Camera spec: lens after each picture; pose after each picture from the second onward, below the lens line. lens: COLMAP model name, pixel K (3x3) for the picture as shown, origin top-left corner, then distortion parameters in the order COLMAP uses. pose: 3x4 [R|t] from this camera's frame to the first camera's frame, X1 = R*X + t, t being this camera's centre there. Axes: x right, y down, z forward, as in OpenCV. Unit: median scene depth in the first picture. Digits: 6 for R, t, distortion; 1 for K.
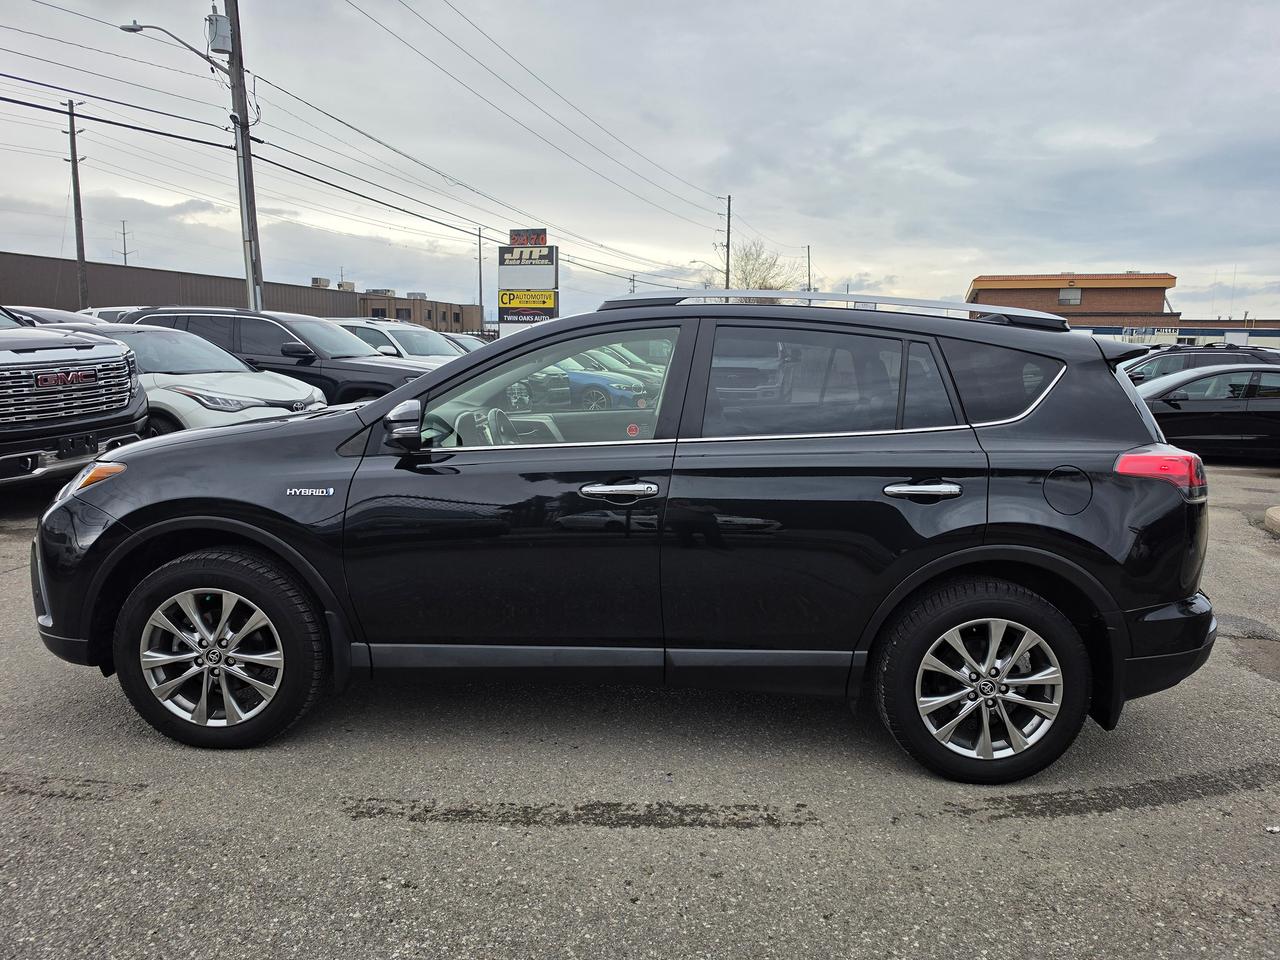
lens RADIAL K [[902.4, 0, 644.0], [0, 902.4, 476.0], [0, 0, 1]] dist [-0.004949, -0.008241]
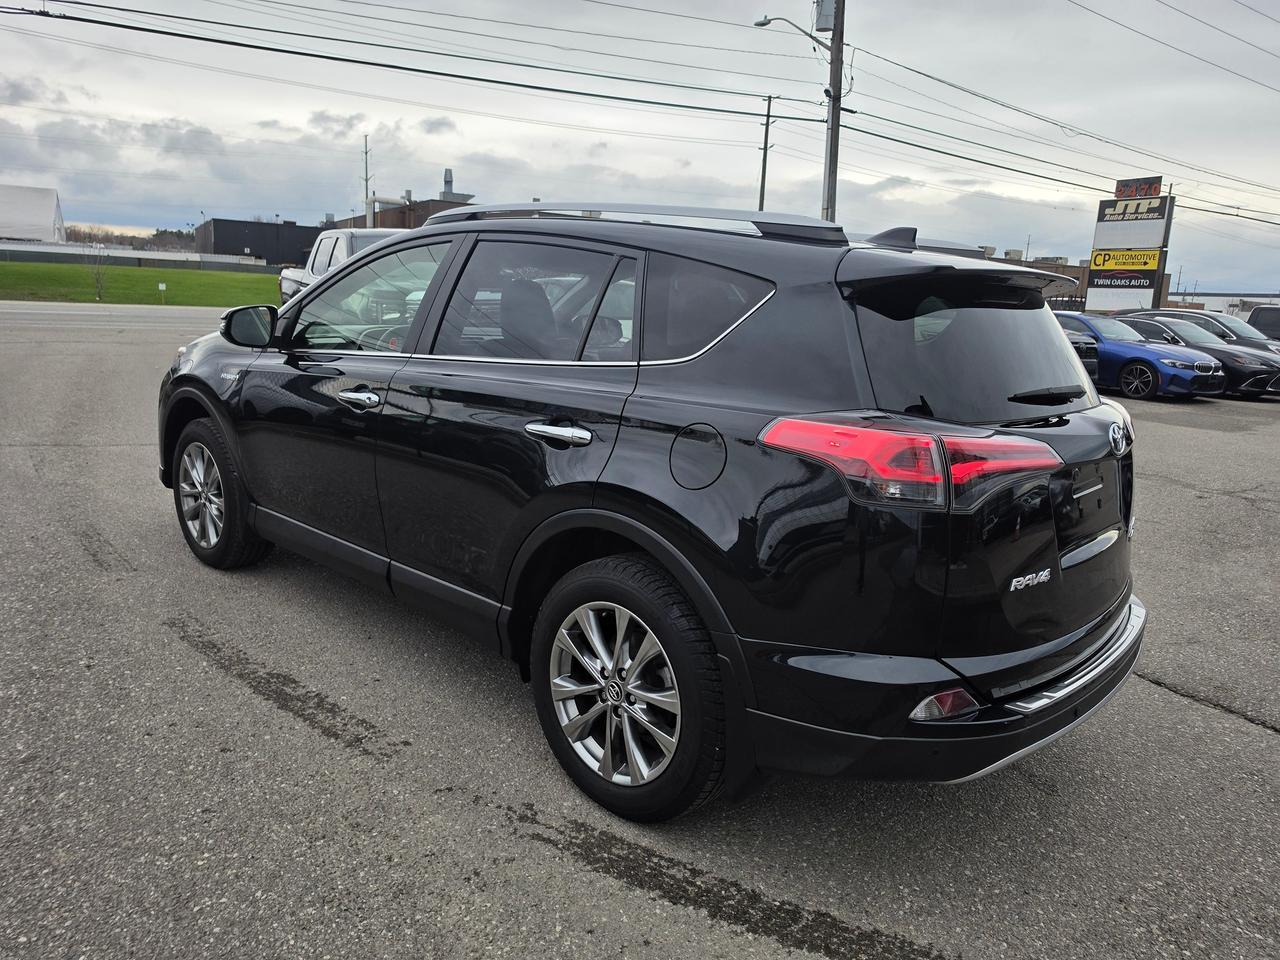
lens RADIAL K [[893.6, 0, 638.5], [0, 893.6, 473.1], [0, 0, 1]] dist [0.033371, -0.073146]
pose [[0.740851, 0.138733, -0.657185, 0.142358], [-0.119687, 0.990044, 0.074075, -0.002714], [0.660919, 0.023778, 0.750080, 0.066885]]
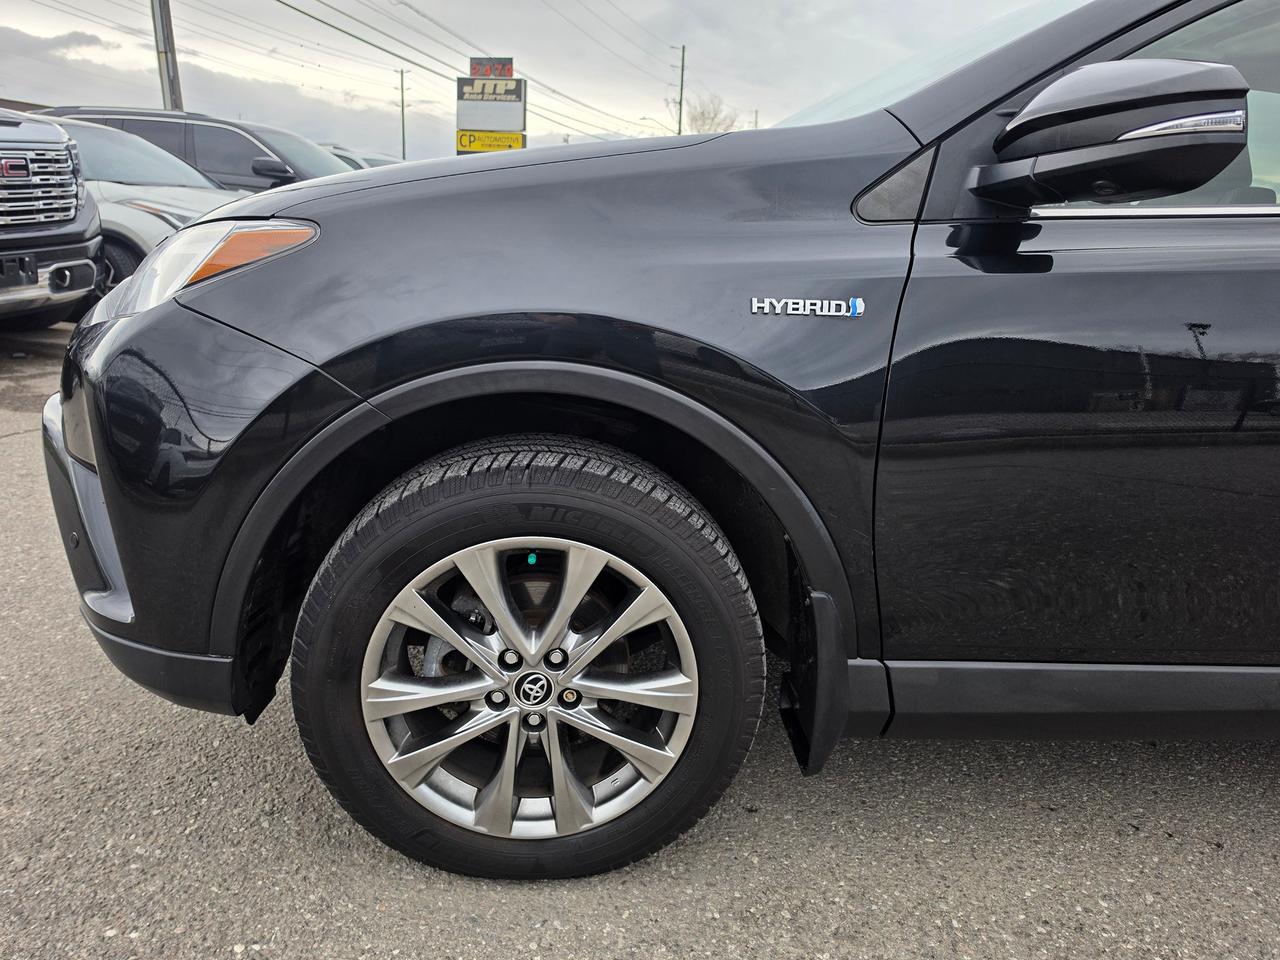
lens RADIAL K [[921.8, 0, 647.0], [0, 921.8, 479.3], [0, 0, 1]] dist [0.003094, -0.050732]
pose [[0.995285, 0.008998, 0.096579, -0.076614], [-0.021556, 0.991309, 0.129779, 0.006771], [-0.094572, -0.131249, 0.986828, 0.093369]]
